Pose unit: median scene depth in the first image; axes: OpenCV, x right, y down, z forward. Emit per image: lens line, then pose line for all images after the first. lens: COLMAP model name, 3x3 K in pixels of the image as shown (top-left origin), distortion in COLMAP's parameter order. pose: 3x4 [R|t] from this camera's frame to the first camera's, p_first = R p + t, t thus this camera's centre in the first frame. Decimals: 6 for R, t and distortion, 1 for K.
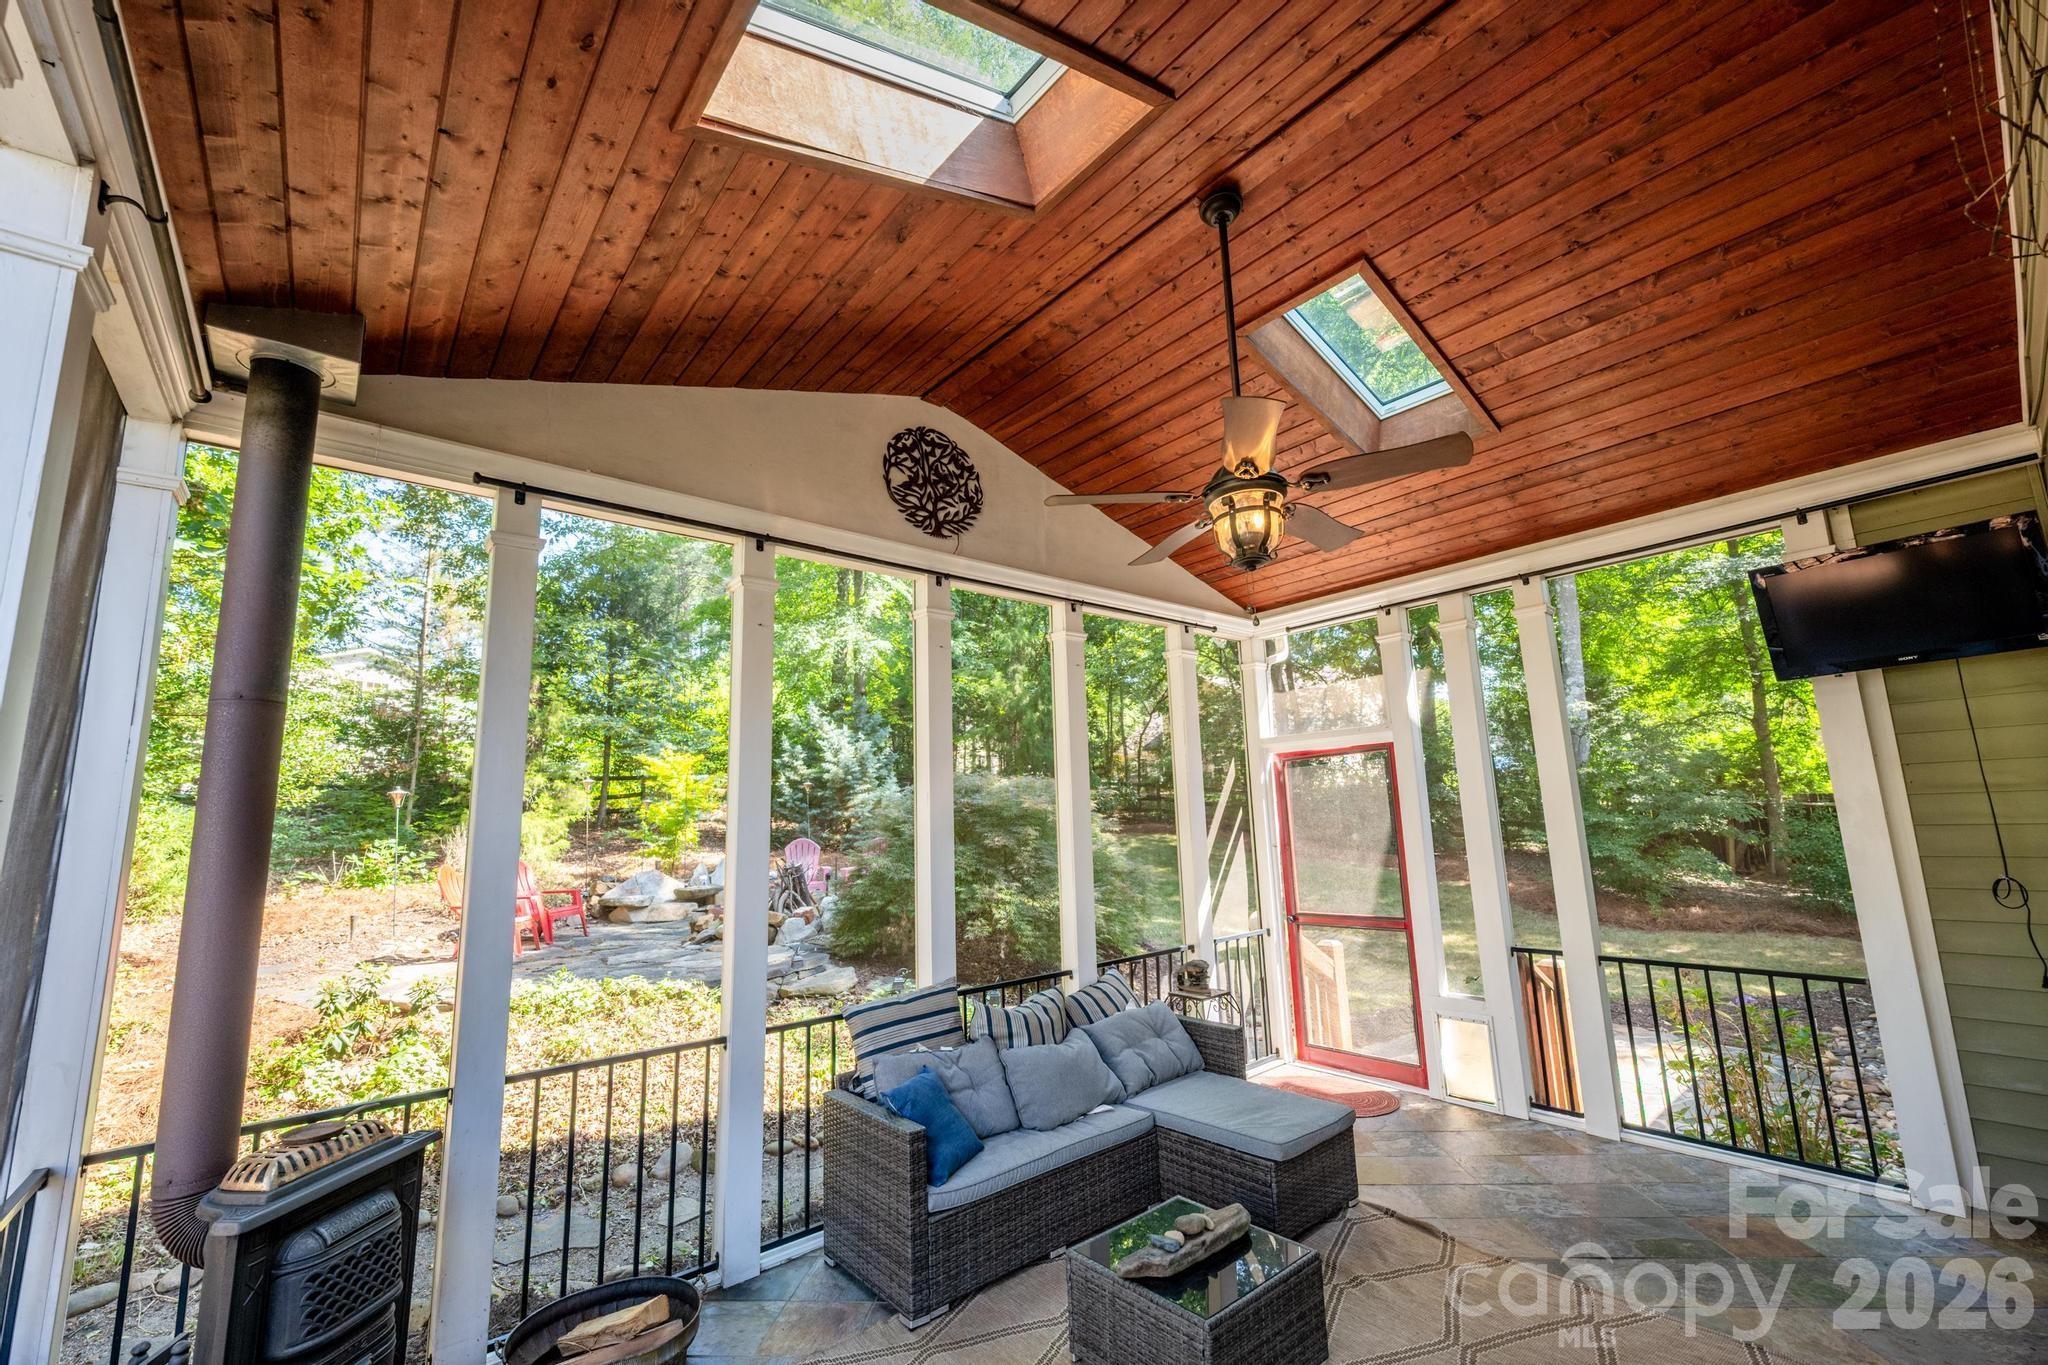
lens RADIAL K [[827.6, 0, 1032.9], [0, 827.6, 678.1], [0, 0, 1]] dist [-0.007426, 0.000154]
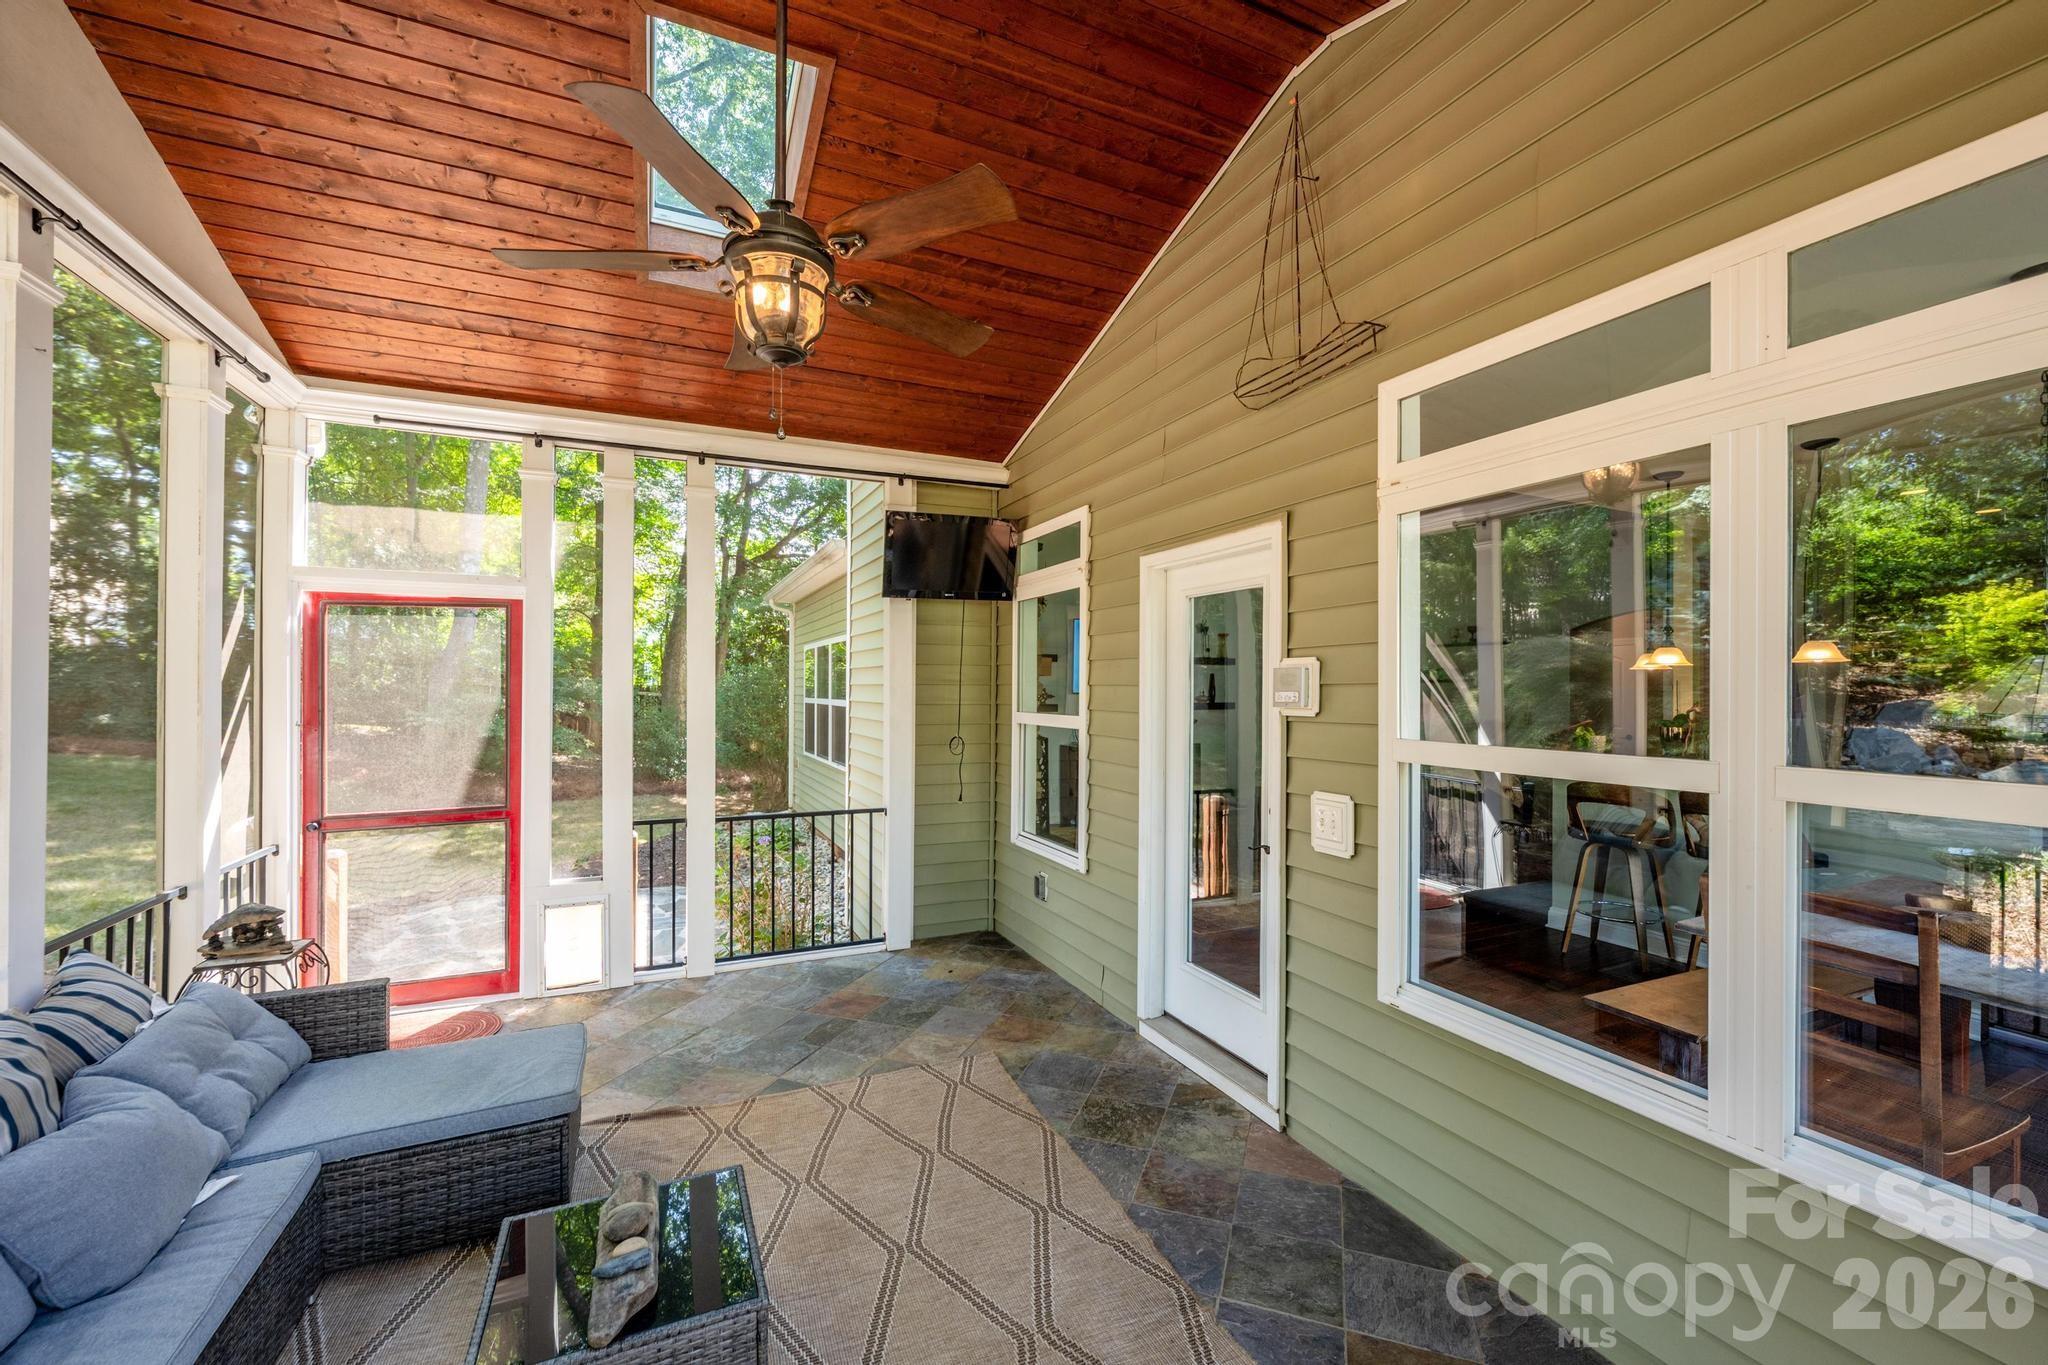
lens RADIAL K [[827.6, 0, 1030.2], [0, 827.6, 684.0], [0, 0, 1]] dist [-0.007426, 0.000154]
pose [[0.261580, 0.034779, 0.964555, -0.239348], [-0.180732, 0.983439, 0.013553, 0.060065], [-0.948110, -0.177871, 0.263534, 0.295141]]
